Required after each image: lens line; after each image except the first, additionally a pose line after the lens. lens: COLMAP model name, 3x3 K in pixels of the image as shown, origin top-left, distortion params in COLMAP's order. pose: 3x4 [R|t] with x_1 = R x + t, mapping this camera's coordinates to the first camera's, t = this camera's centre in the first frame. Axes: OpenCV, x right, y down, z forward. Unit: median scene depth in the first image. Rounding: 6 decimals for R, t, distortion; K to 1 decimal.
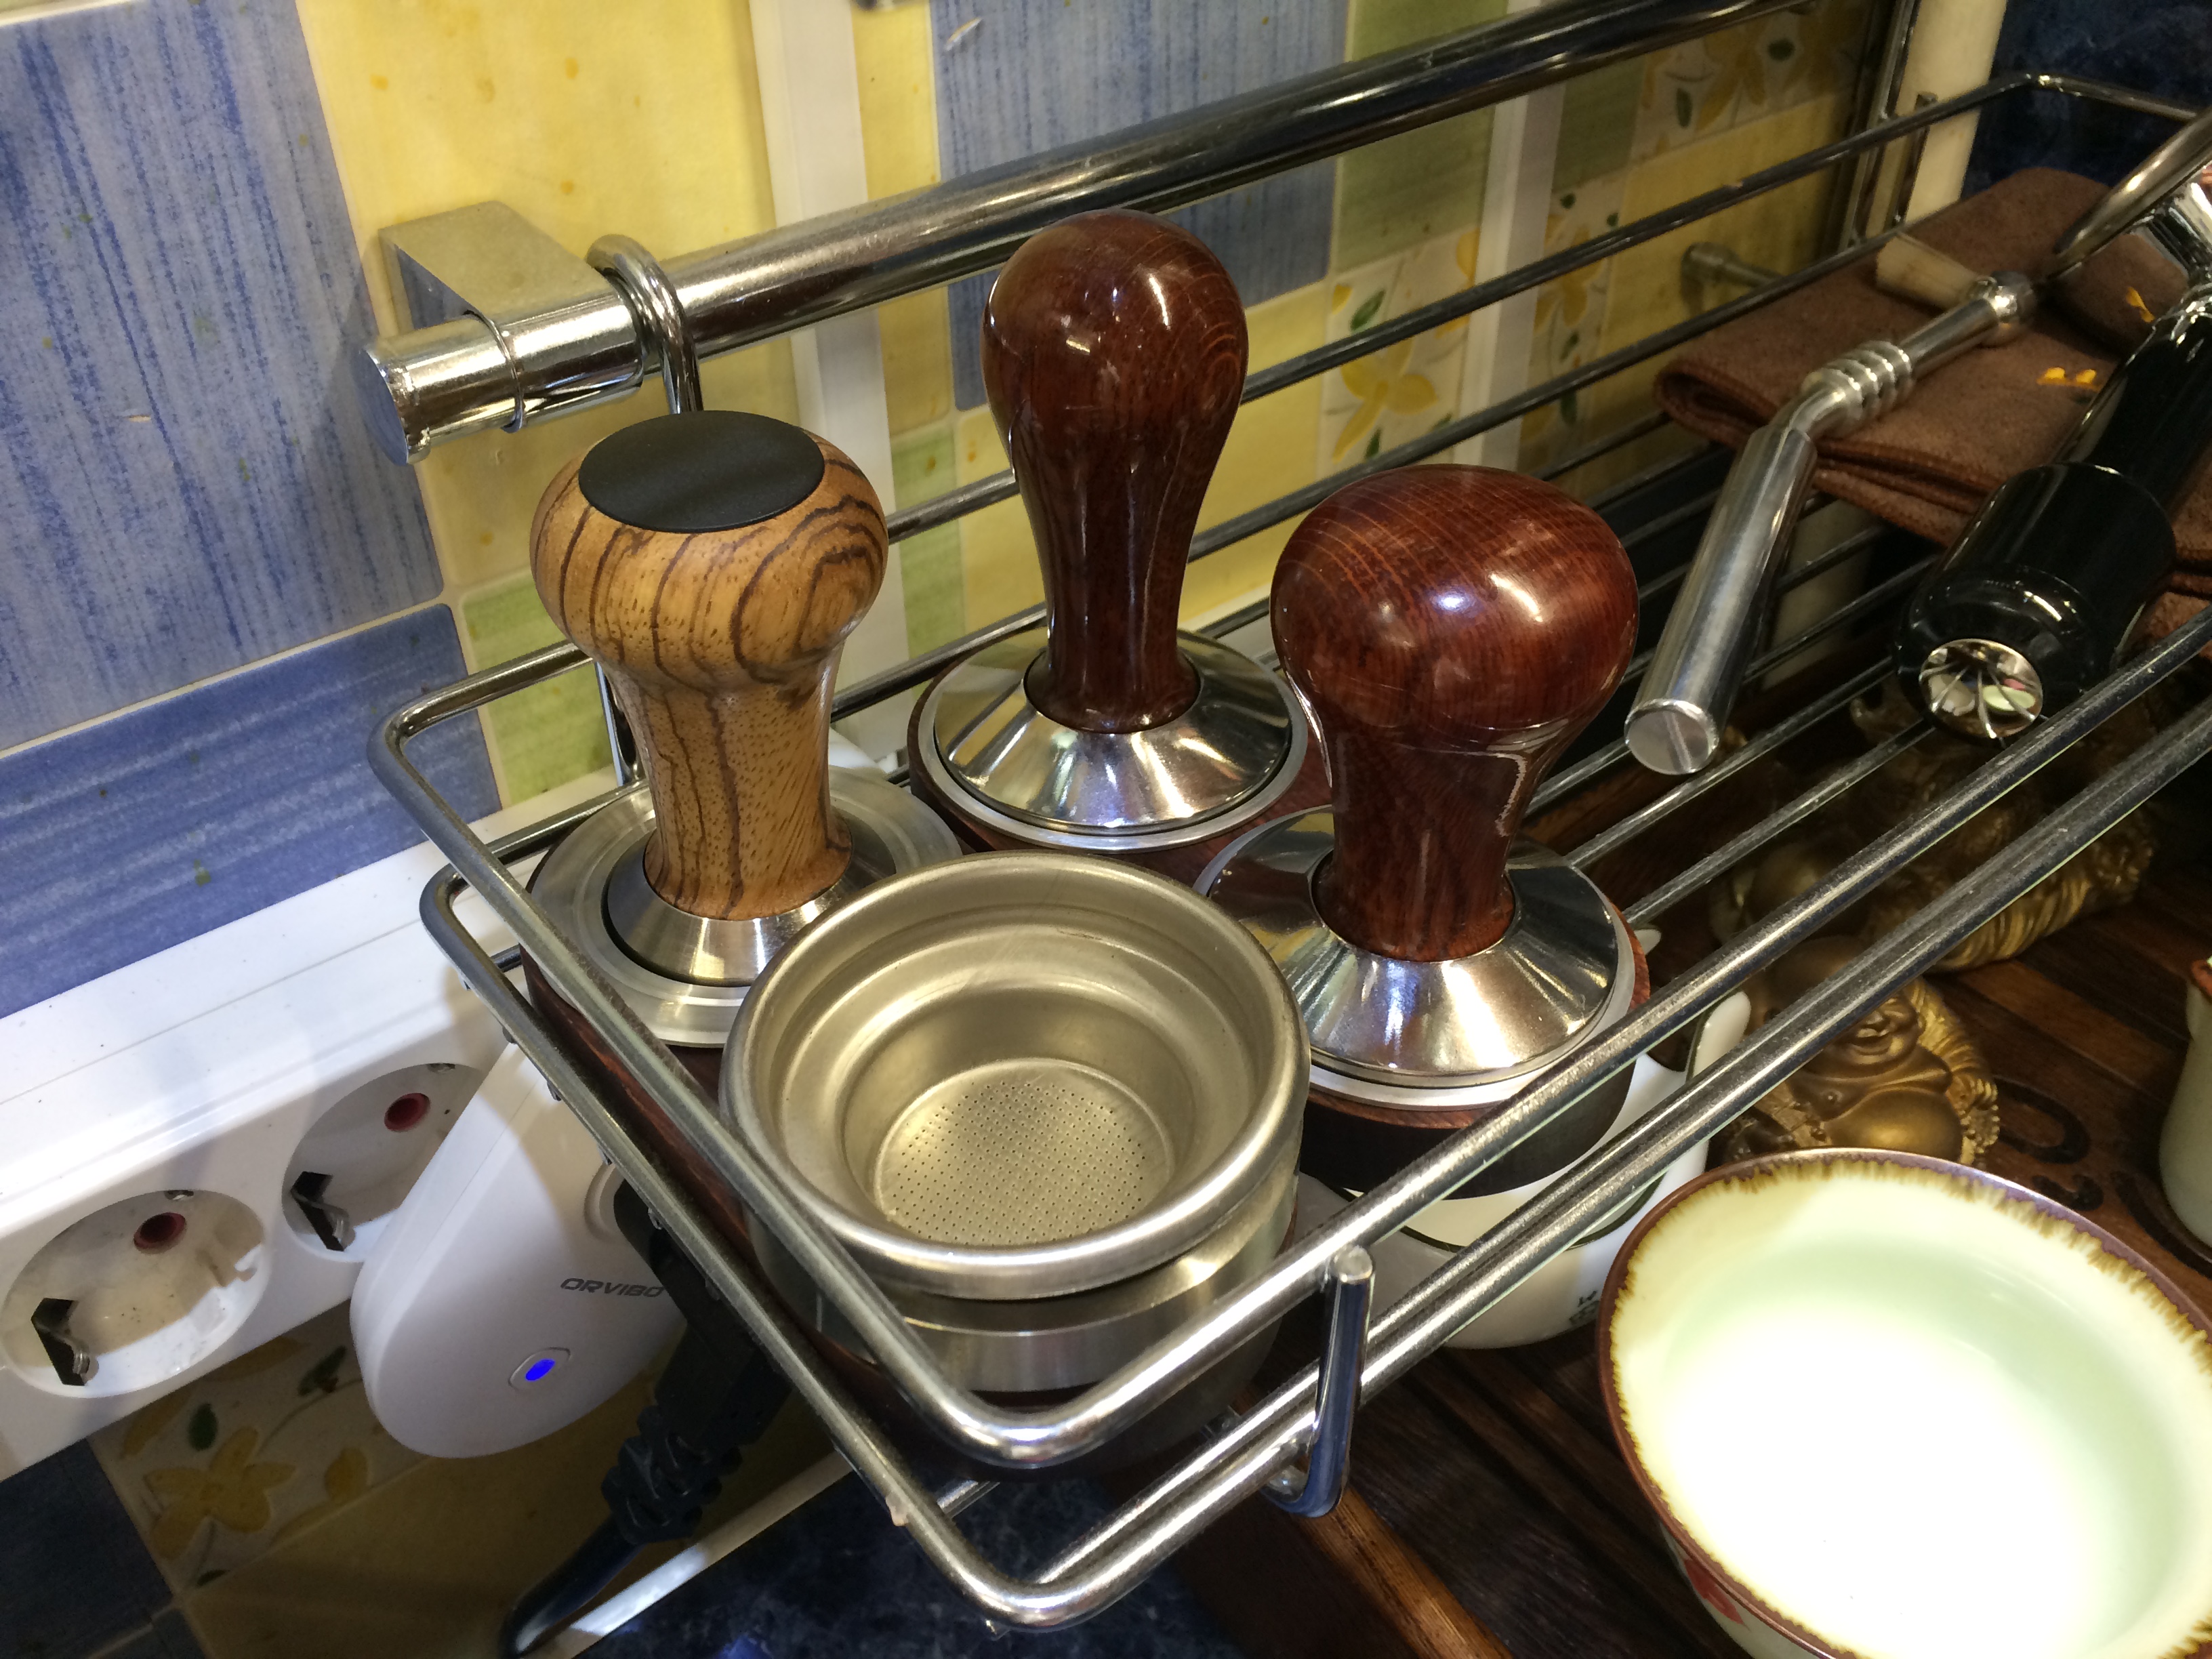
lens RADIAL K [[1910.5, 0, 1111.8], [0, 1910.5, 830.7], [0, 0, 1]] dist [0.065341, -0.110071]
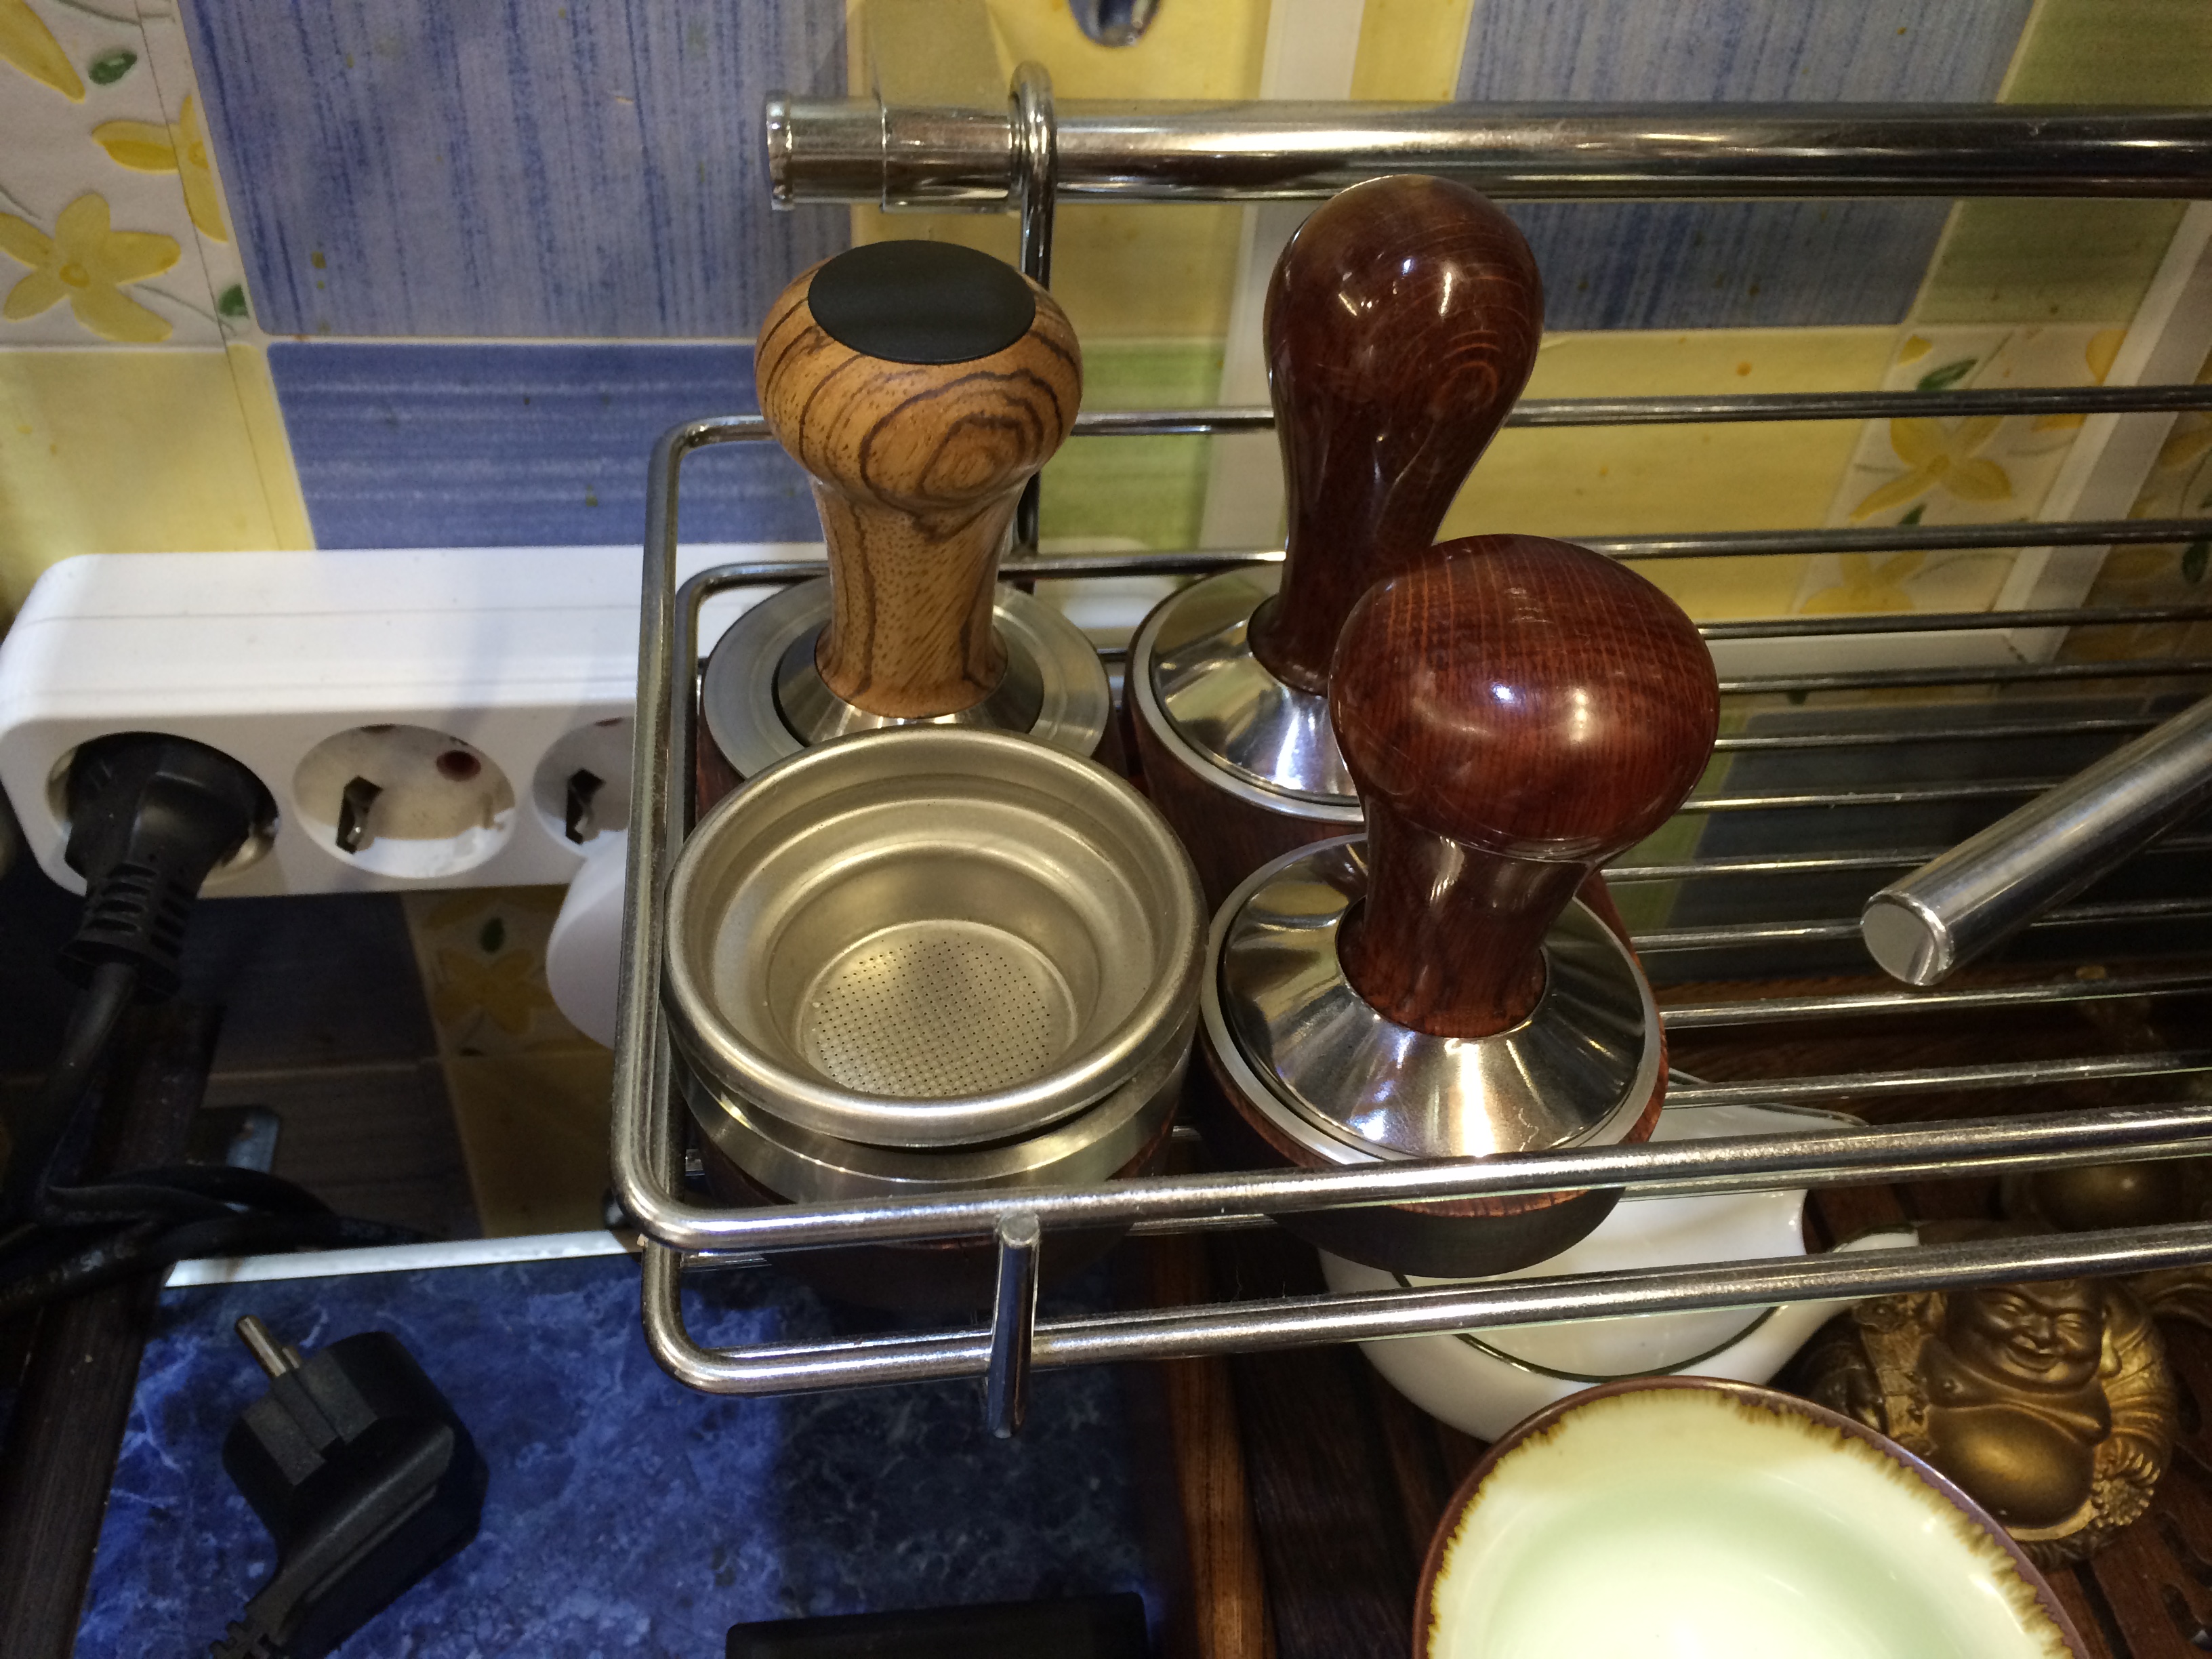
lens RADIAL K [[1910.5, 0, 1098.0], [0, 1910.5, 830.2], [0, 0, 1]] dist [0.065341, -0.110071]
pose [[0.850089, 0.412668, -0.327190, 0.278117], [-0.383829, 0.910875, 0.151595, -0.097800], [0.360588, -0.003284, 0.932719, 0.033529]]
